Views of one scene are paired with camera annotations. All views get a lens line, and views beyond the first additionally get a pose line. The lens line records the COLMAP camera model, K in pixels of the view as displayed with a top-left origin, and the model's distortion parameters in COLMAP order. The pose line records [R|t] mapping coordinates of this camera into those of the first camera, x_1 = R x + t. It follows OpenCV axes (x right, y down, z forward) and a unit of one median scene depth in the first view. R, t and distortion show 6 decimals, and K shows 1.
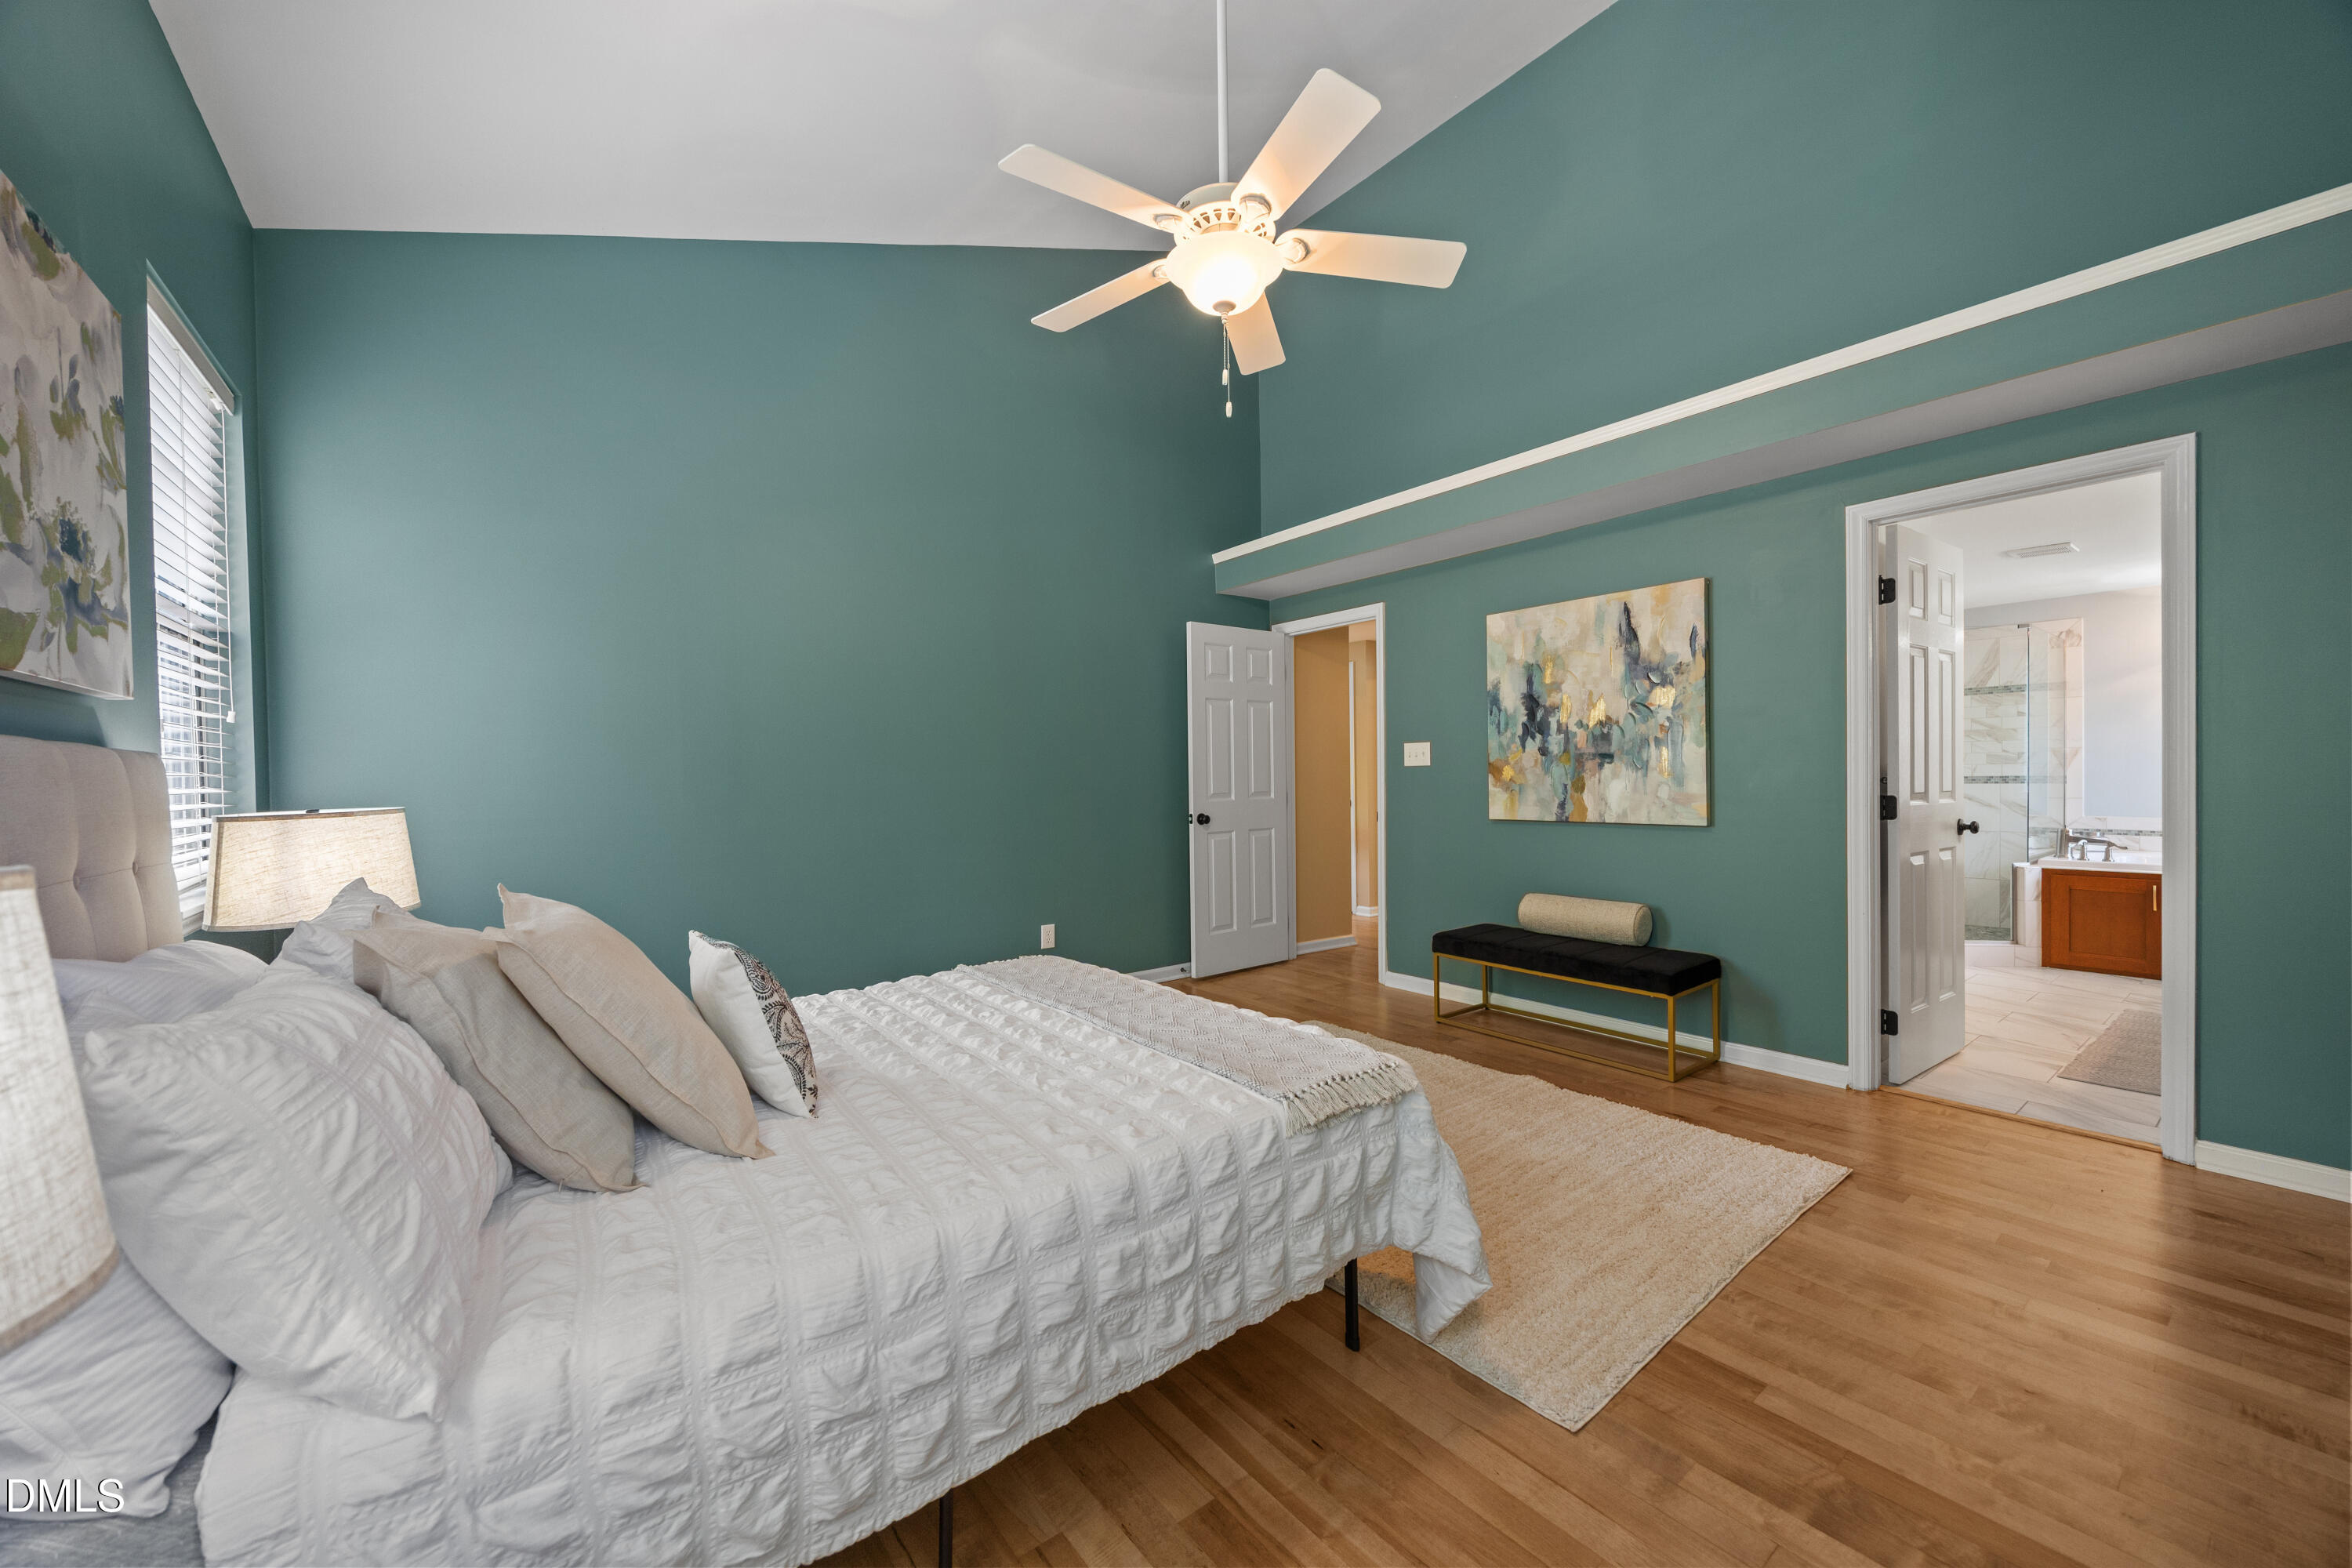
lens RADIAL K [[900.8, 0, 1179.1], [0, 900.8, 785.7], [0, 0, 1]] dist [-0.008896, 0.001147]
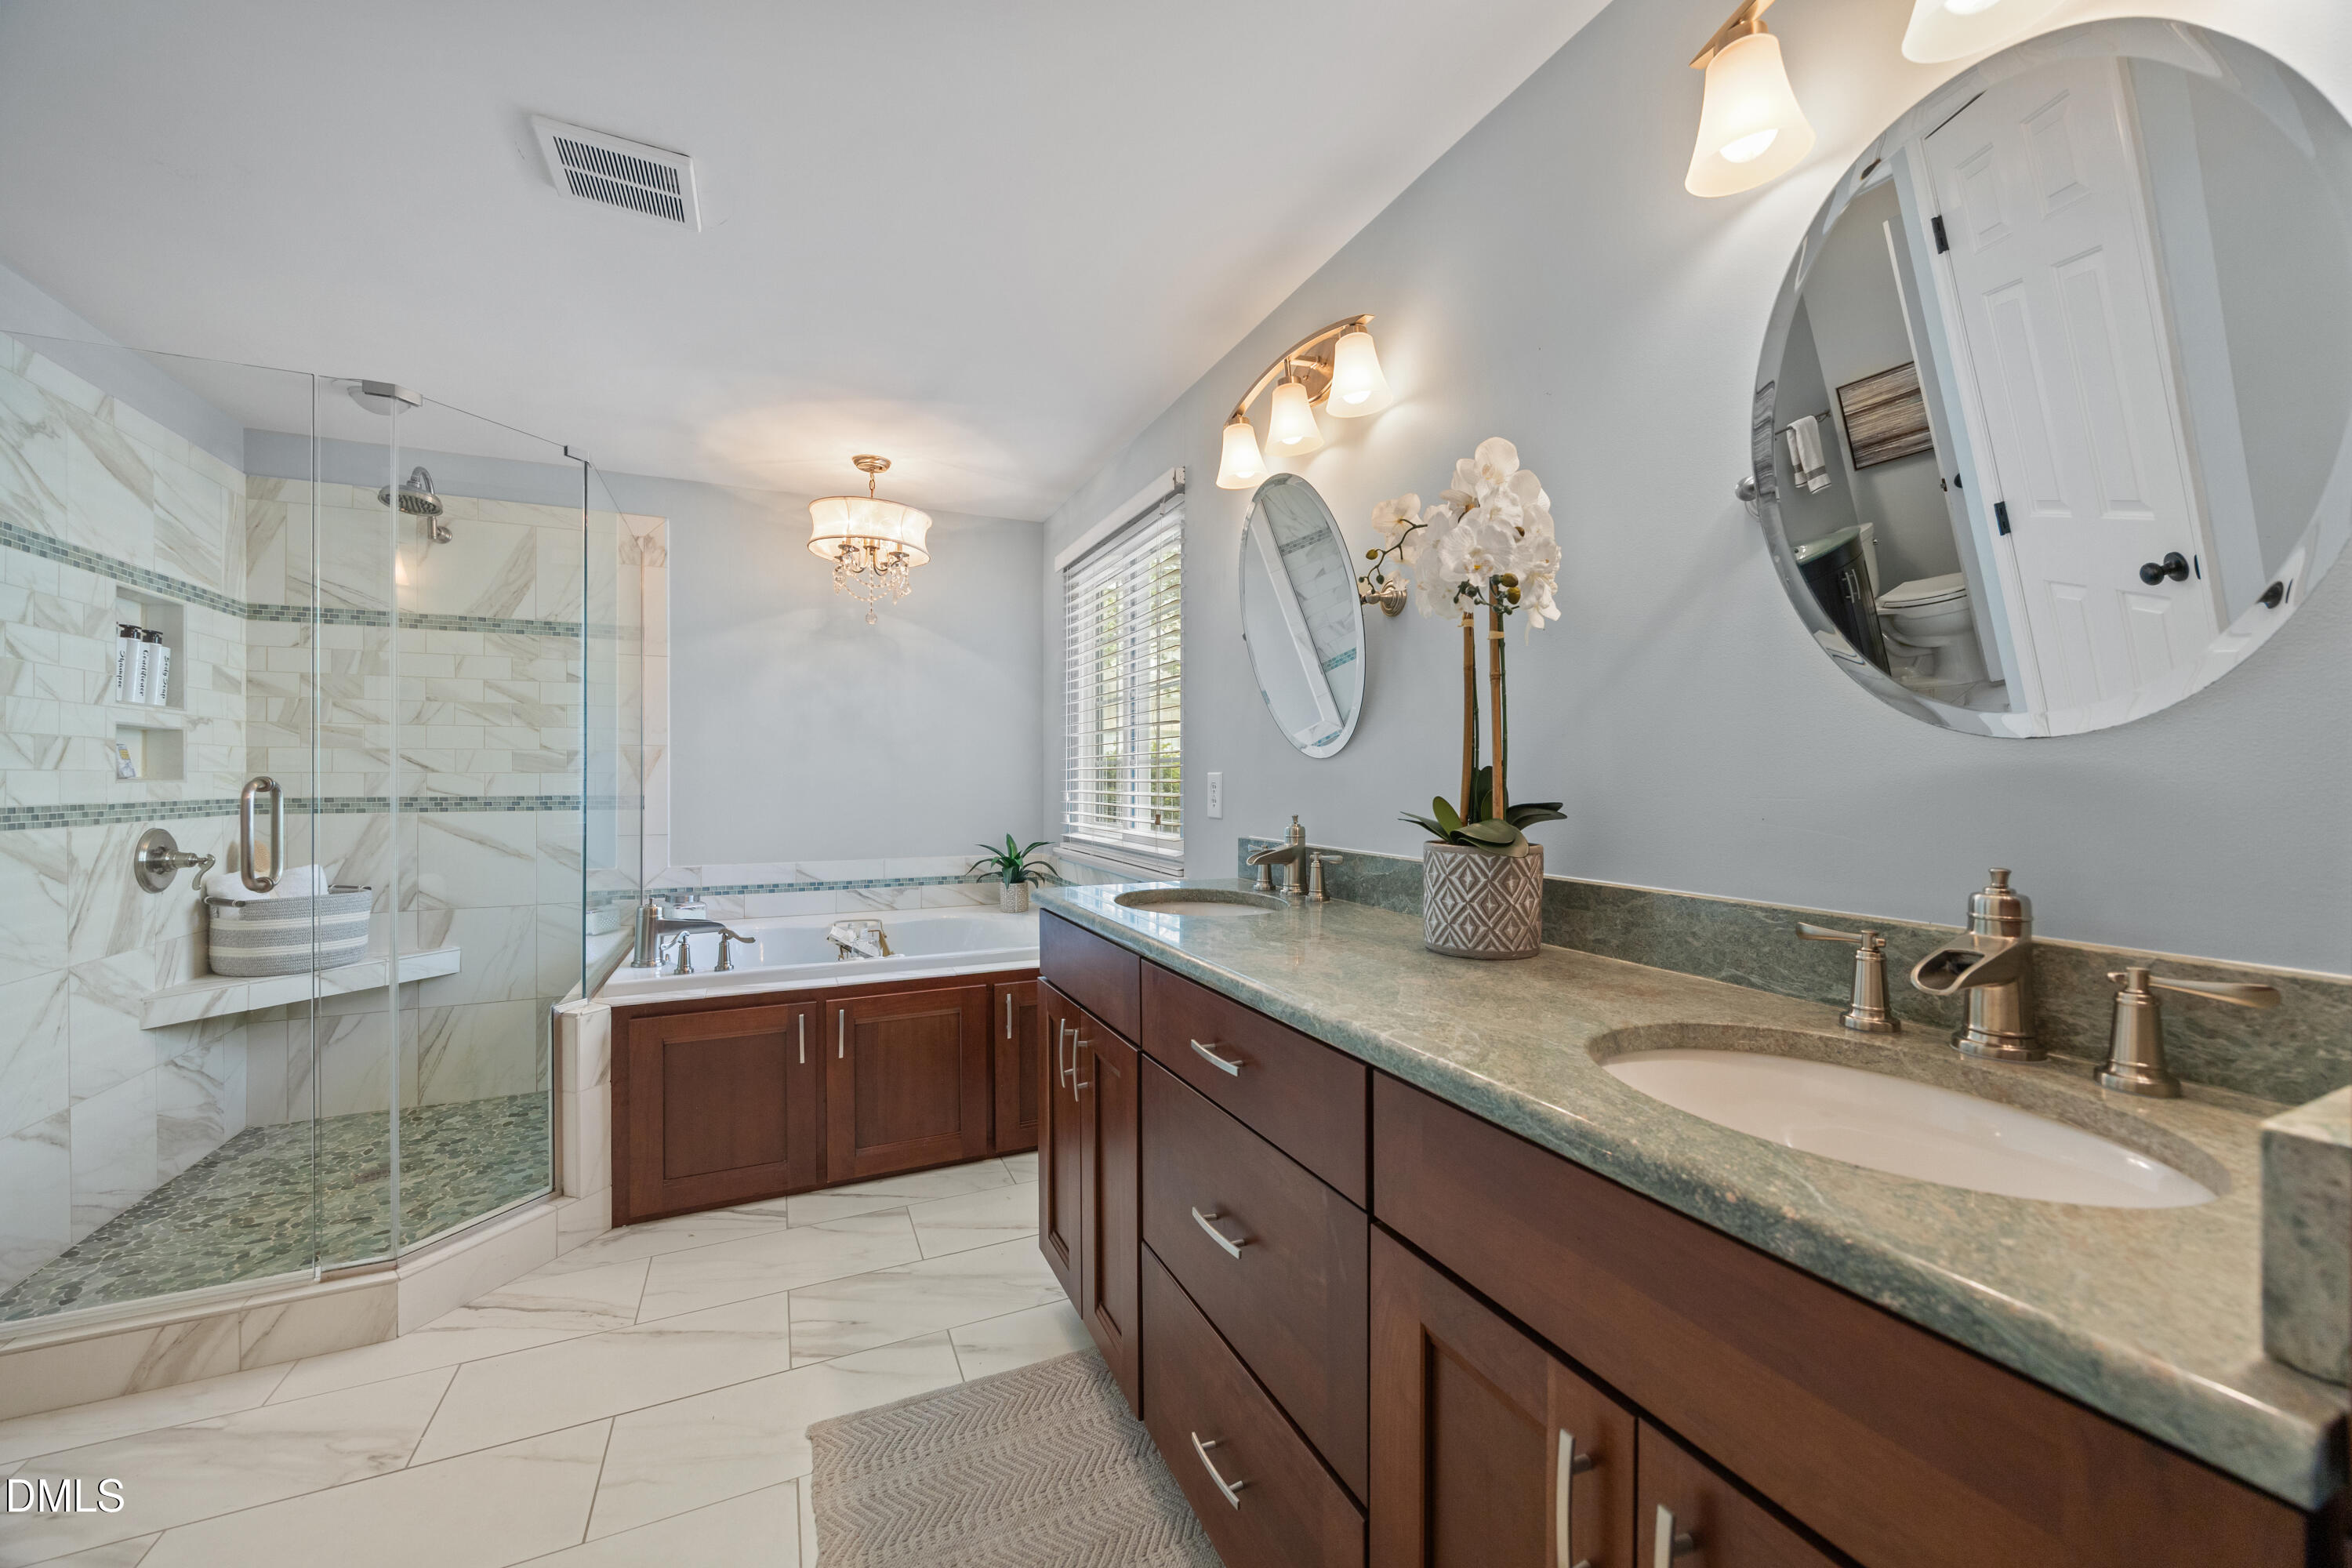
lens RADIAL K [[900.8, 0, 1182.3], [0, 900.8, 783.2], [0, 0, 1]] dist [-0.008896, 0.001147]
pose [[0.223348, 0.010740, 0.974680, 0.522409], [0.008274, 0.999882, -0.012914, -0.008975], [-0.974704, 0.010949, 0.223233, 0.549074]]
